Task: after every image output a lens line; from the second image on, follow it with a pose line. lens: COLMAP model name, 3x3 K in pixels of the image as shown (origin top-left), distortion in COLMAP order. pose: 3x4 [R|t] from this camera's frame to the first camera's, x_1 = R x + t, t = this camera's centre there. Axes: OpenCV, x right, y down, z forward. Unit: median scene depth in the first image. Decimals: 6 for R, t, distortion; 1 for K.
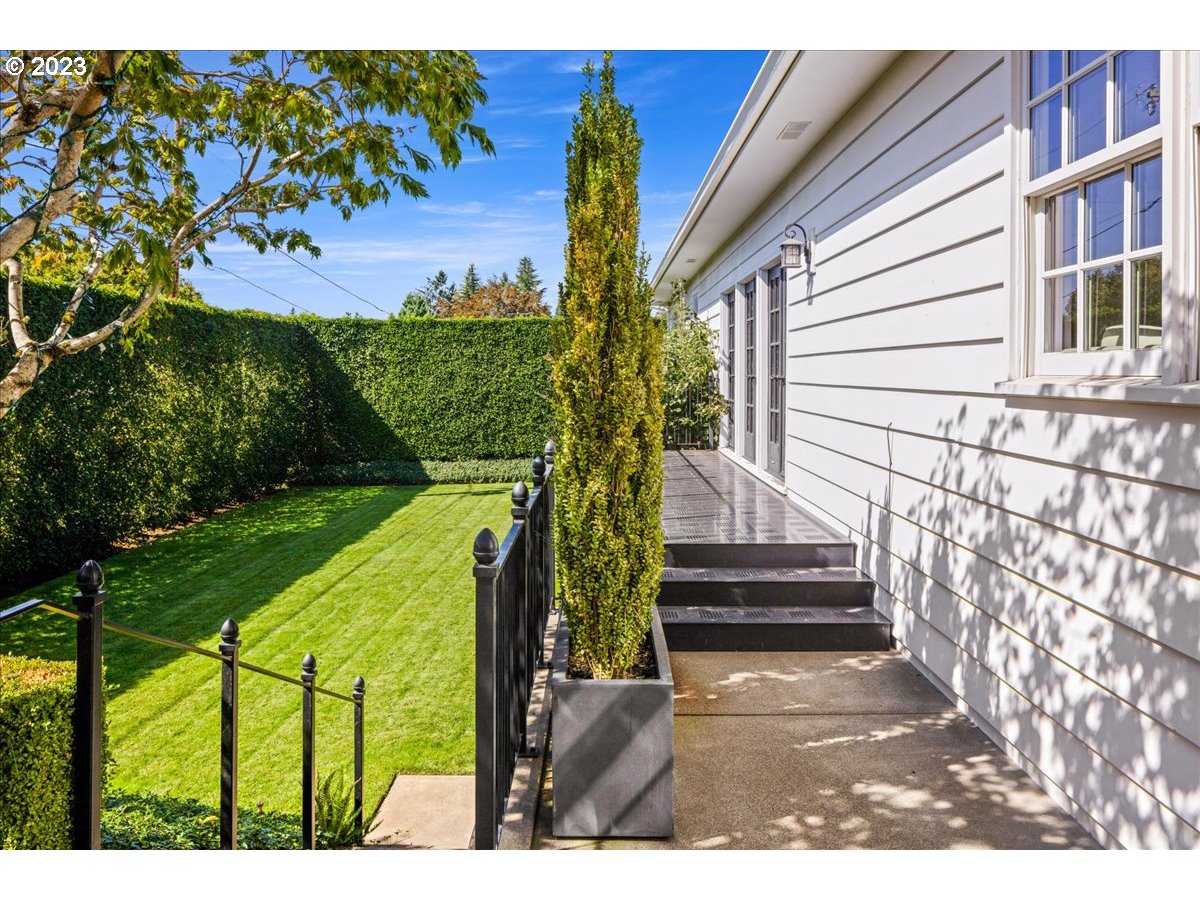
lens RADIAL K [[840.9, 0, 600.0], [0, 840.9, 450.0], [0, 0, 1]] dist [-0.005493, 0.032892]
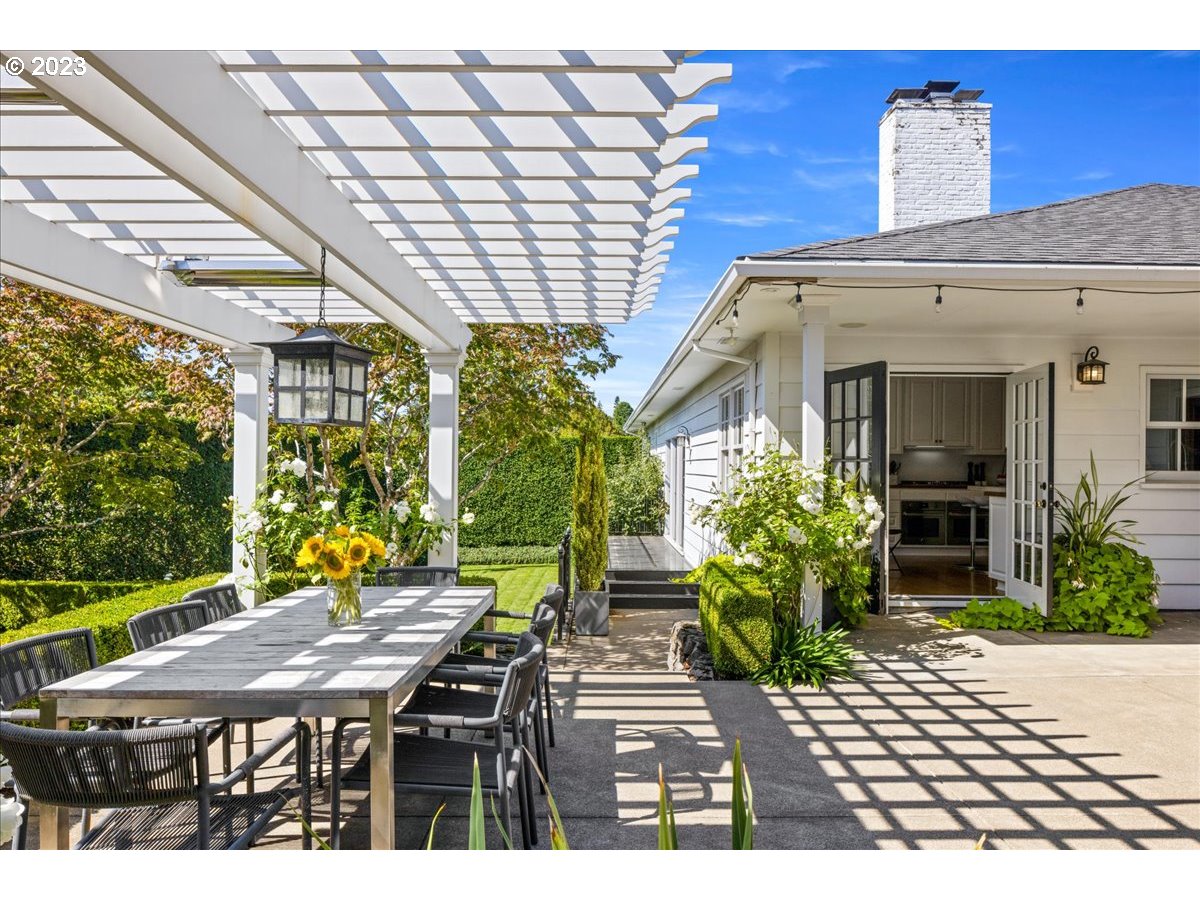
lens RADIAL K [[840.9, 0, 600.0], [0, 840.9, 450.0], [0, 0, 1]] dist [-0.005493, 0.032892]
pose [[0.999932, 0.009008, 0.007371, 0.003776], [-0.008119, 0.993580, -0.112838, 0.018403], [-0.008340, 0.112770, 0.993586, -0.616826]]
